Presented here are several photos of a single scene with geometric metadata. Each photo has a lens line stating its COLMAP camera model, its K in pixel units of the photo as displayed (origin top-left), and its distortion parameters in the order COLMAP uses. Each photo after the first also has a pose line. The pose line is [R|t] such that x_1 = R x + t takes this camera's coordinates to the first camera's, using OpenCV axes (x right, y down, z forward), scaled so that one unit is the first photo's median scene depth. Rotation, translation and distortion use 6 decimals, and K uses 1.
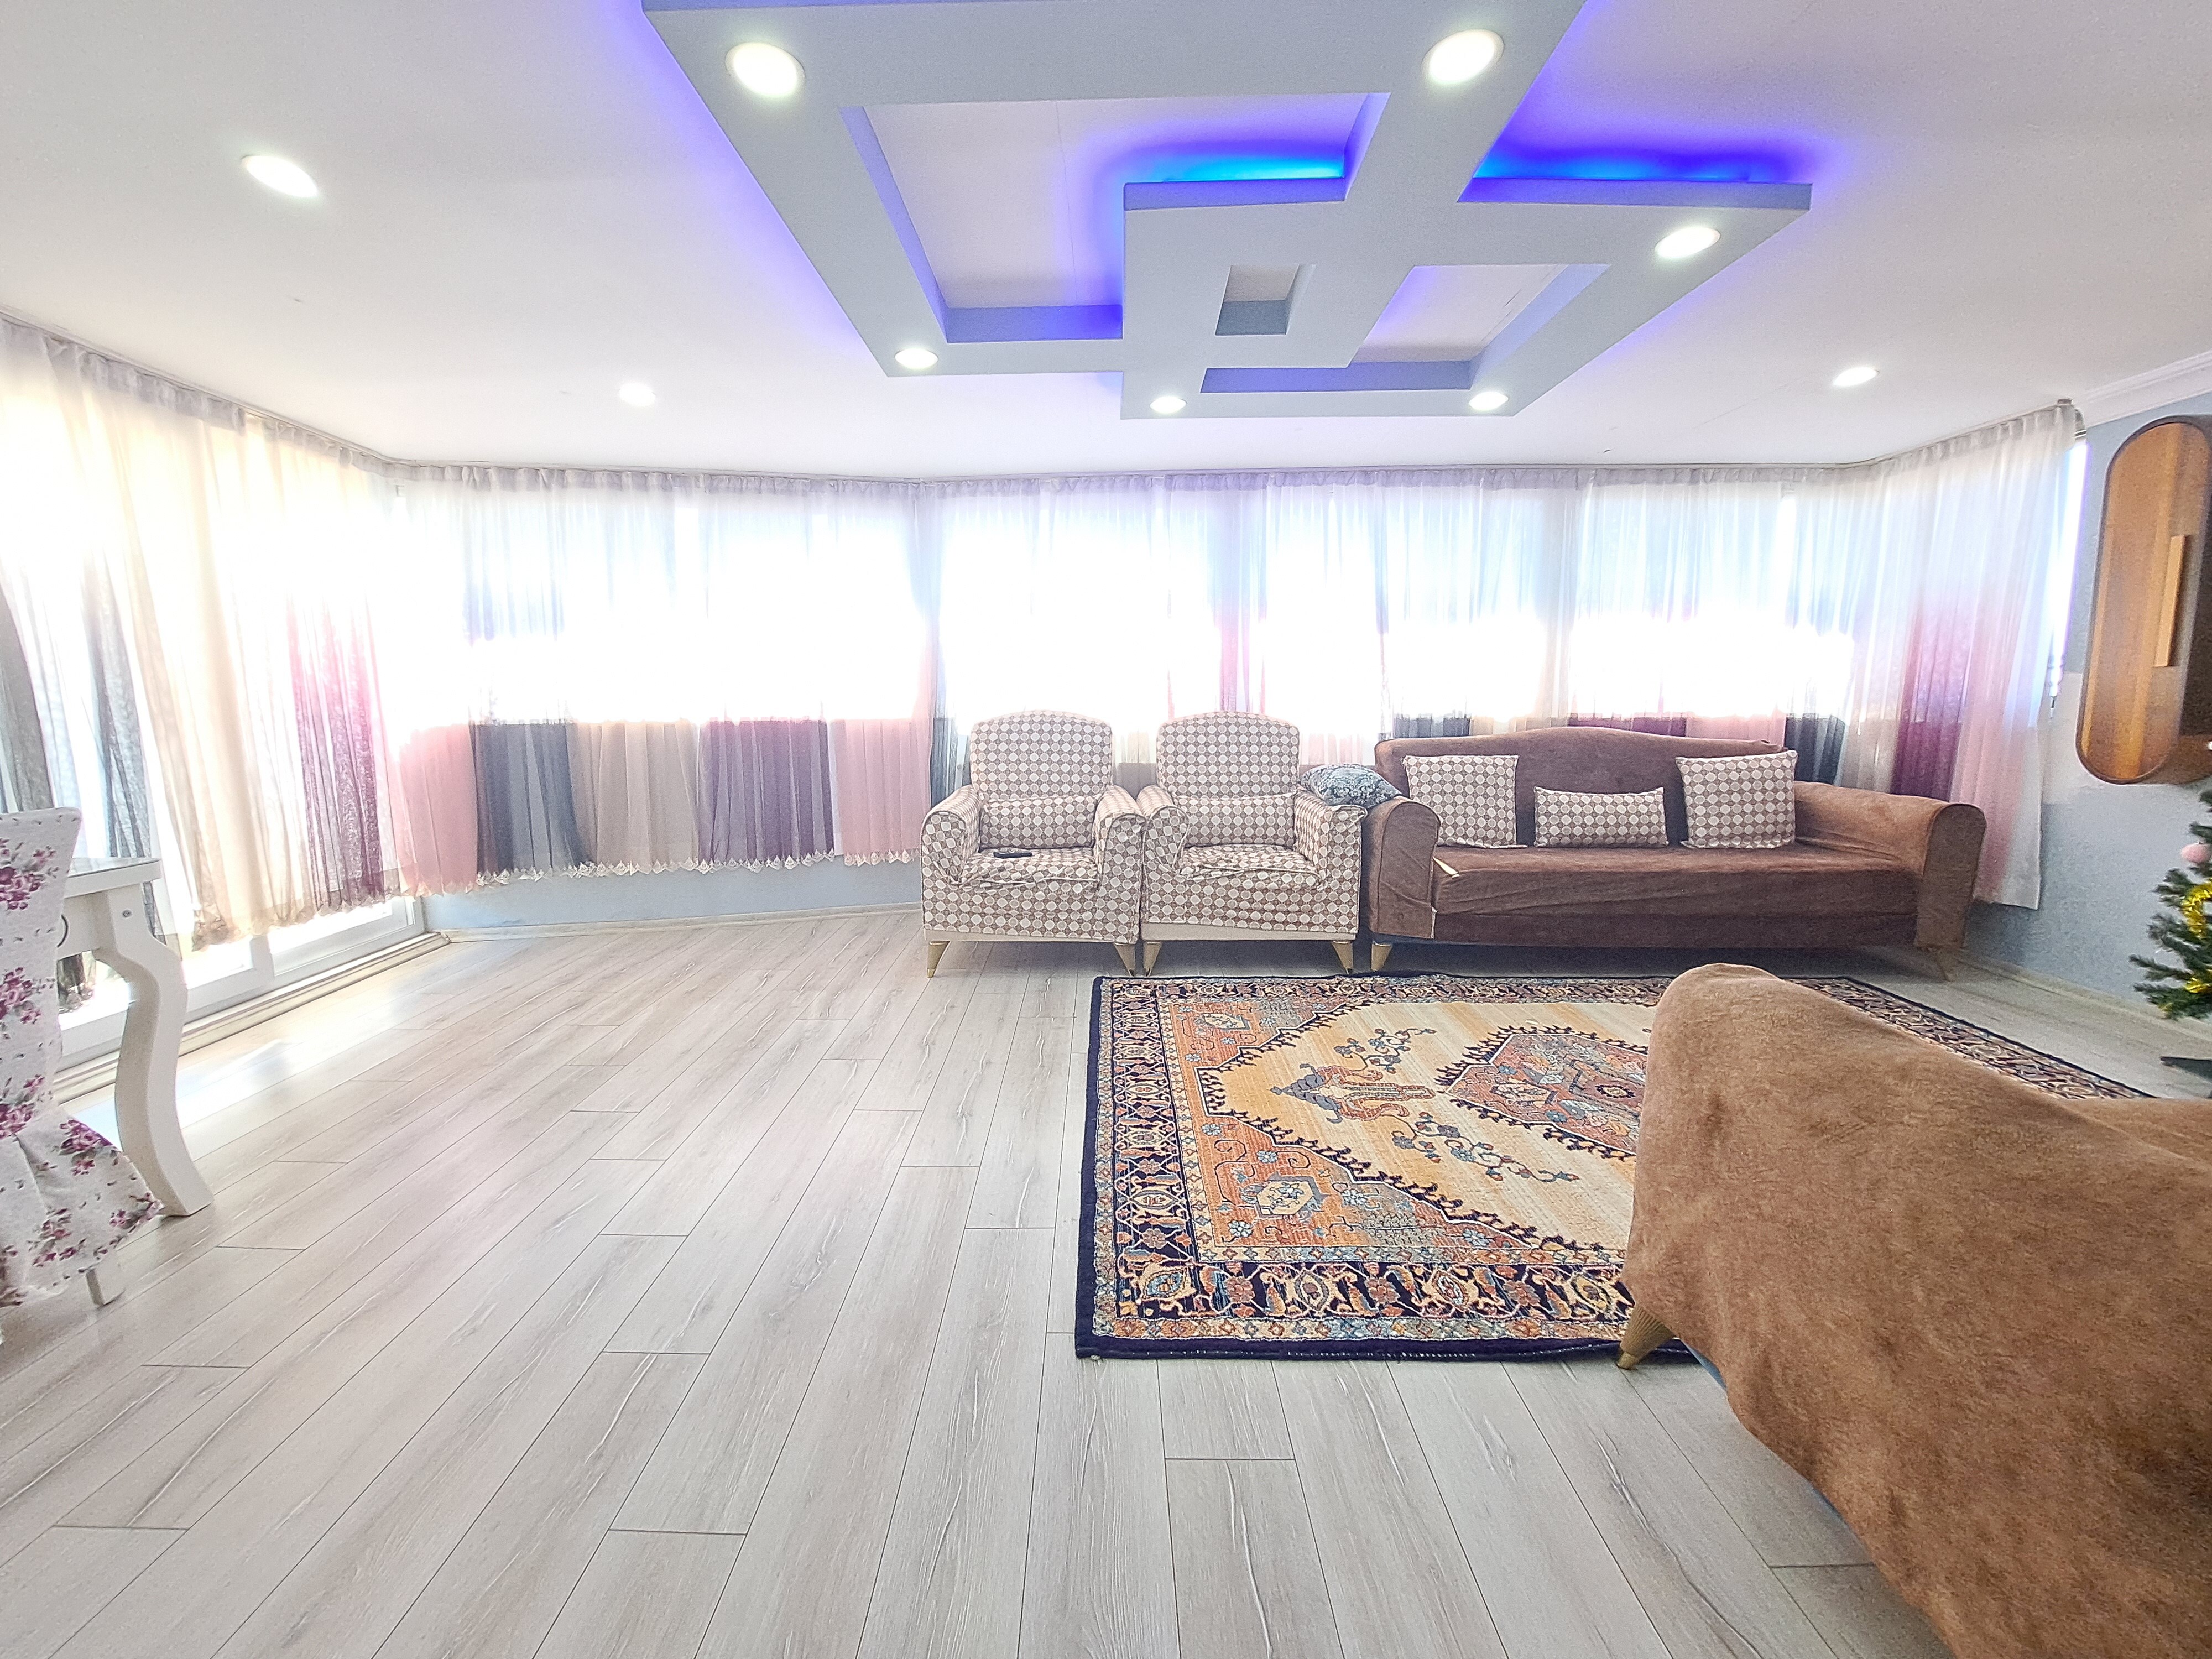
lens RADIAL K [[886.1, 0, 1080.5], [0, 886.1, 827.9], [0, 0, 1]] dist [-0.014070, -0.000512]
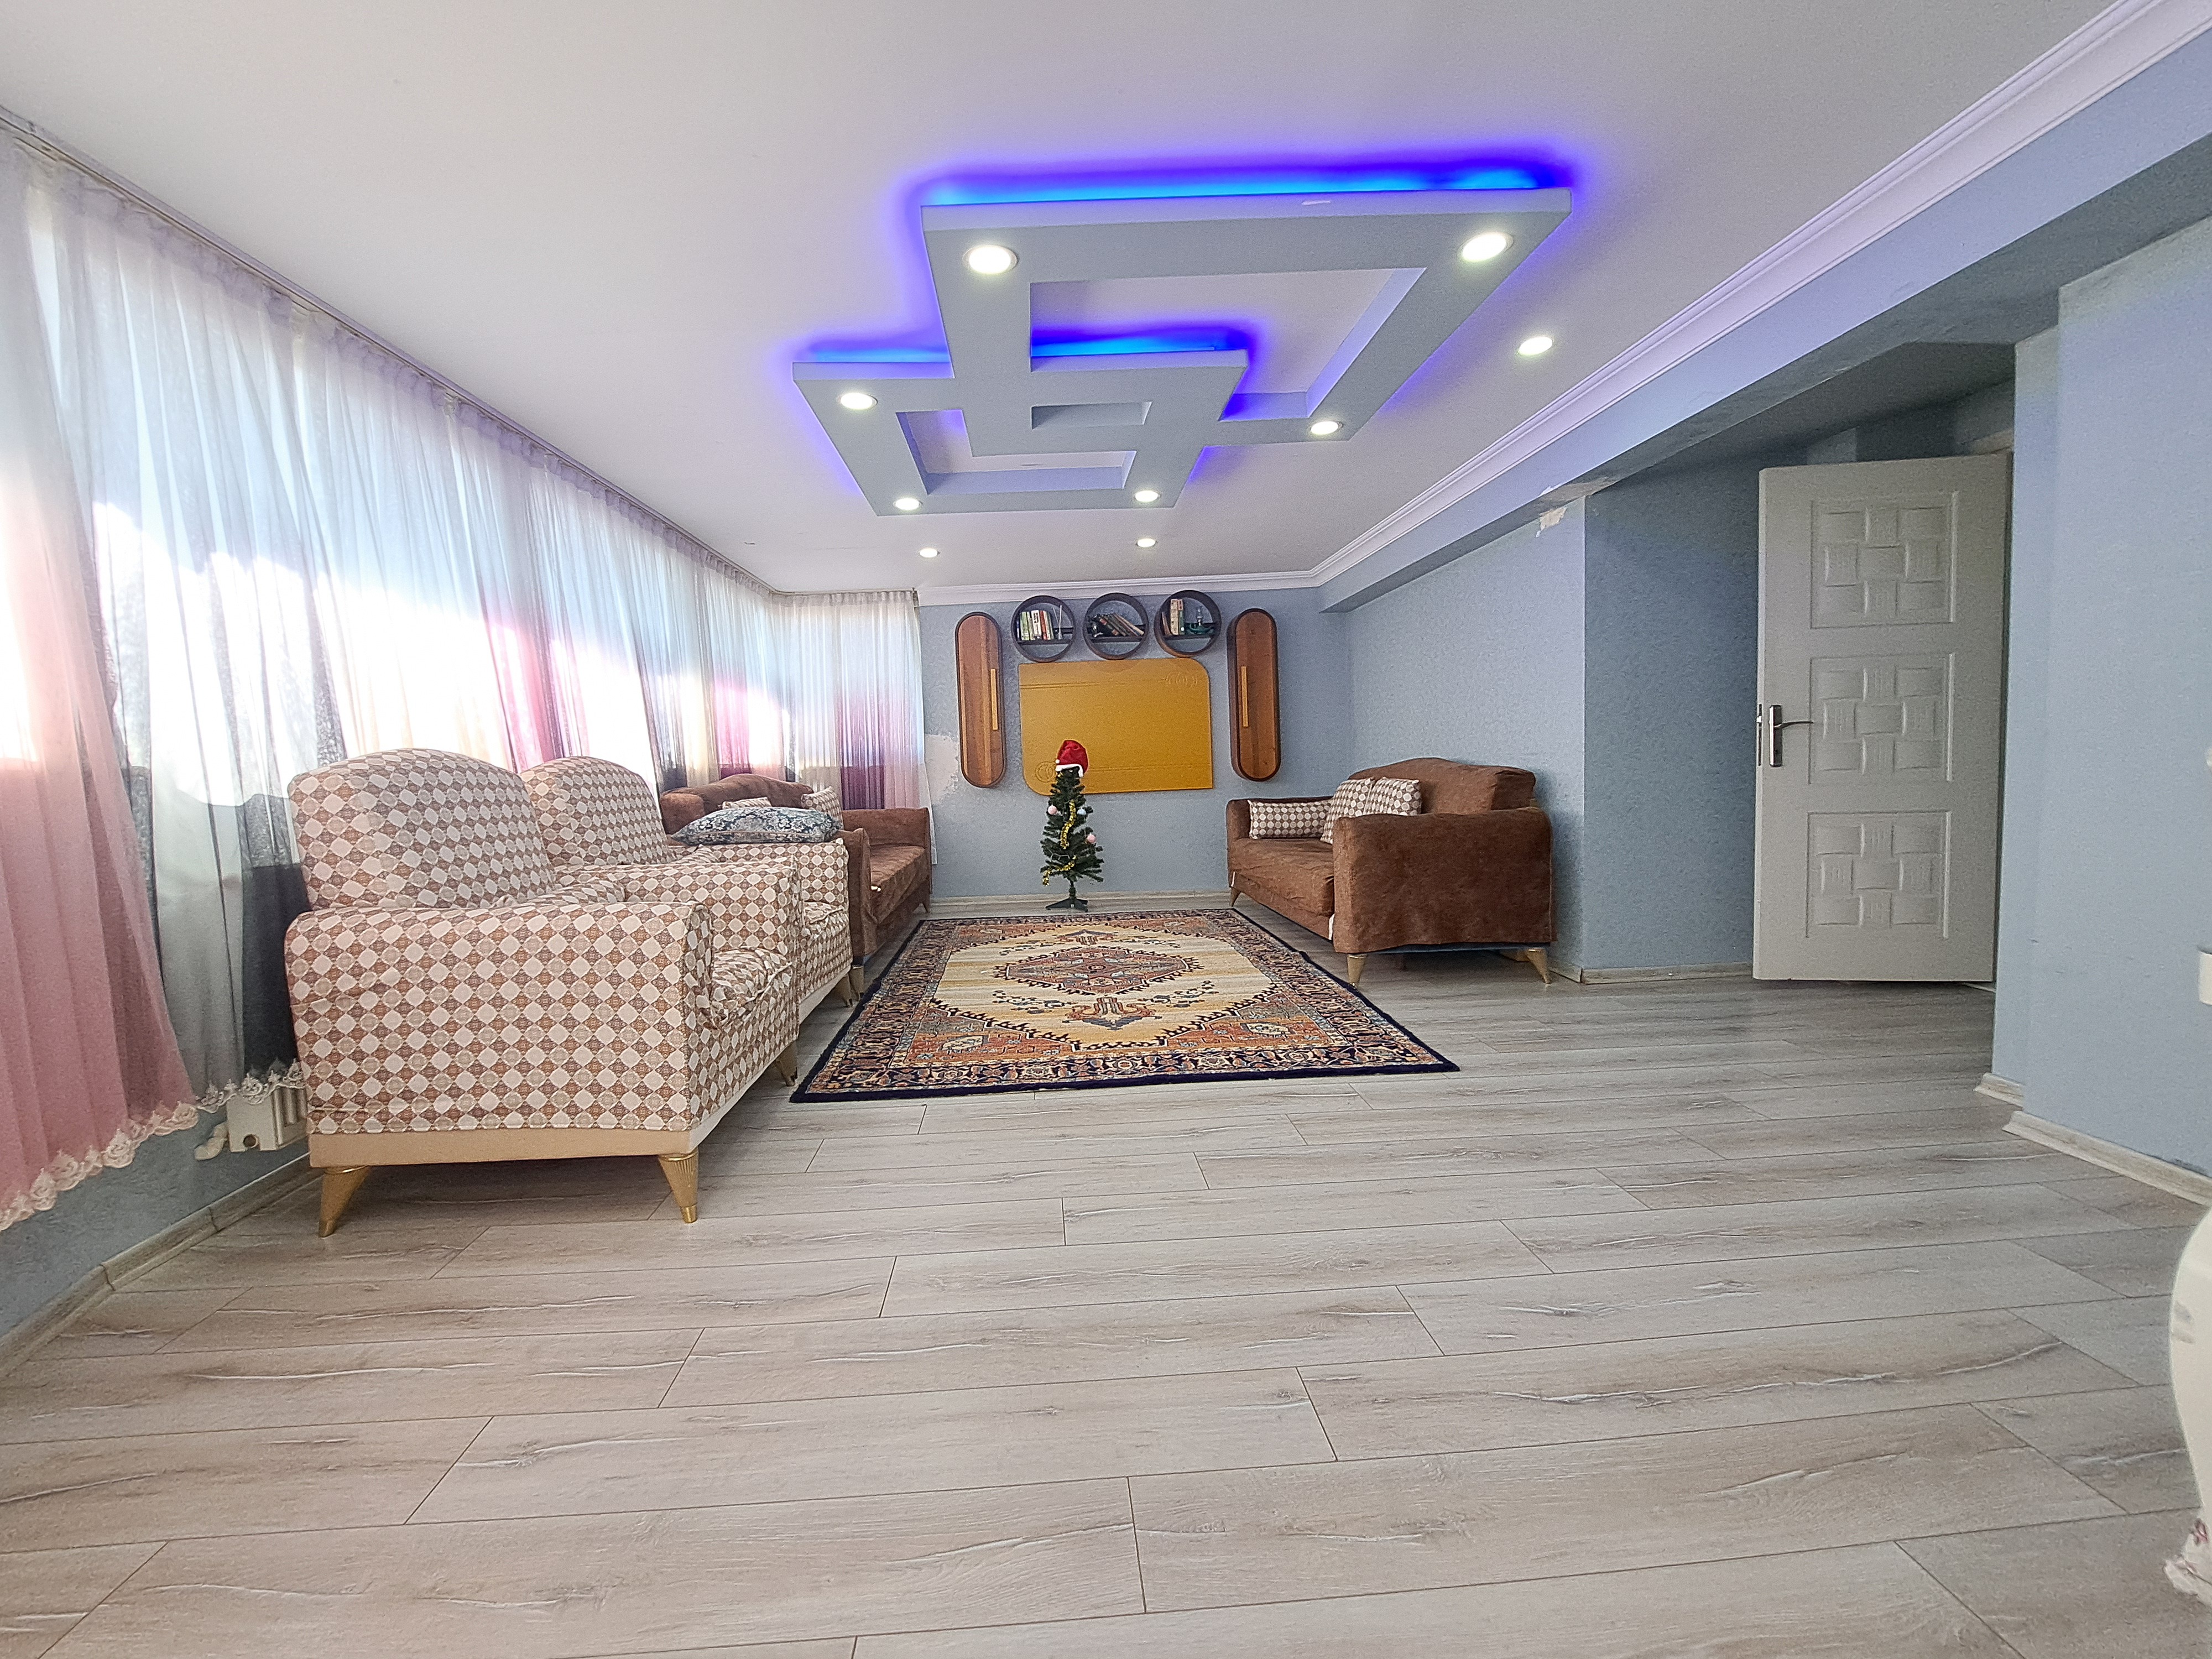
lens RADIAL K [[886.1, 0, 1090.5], [0, 886.1, 829.9], [0, 0, 1]] dist [-0.014070, -0.000512]
pose [[-0.090757, -0.065175, 0.993738, -0.670683], [0.184818, 0.979419, 0.081115, -0.058977], [-0.978573, 0.191023, -0.076843, 0.716620]]
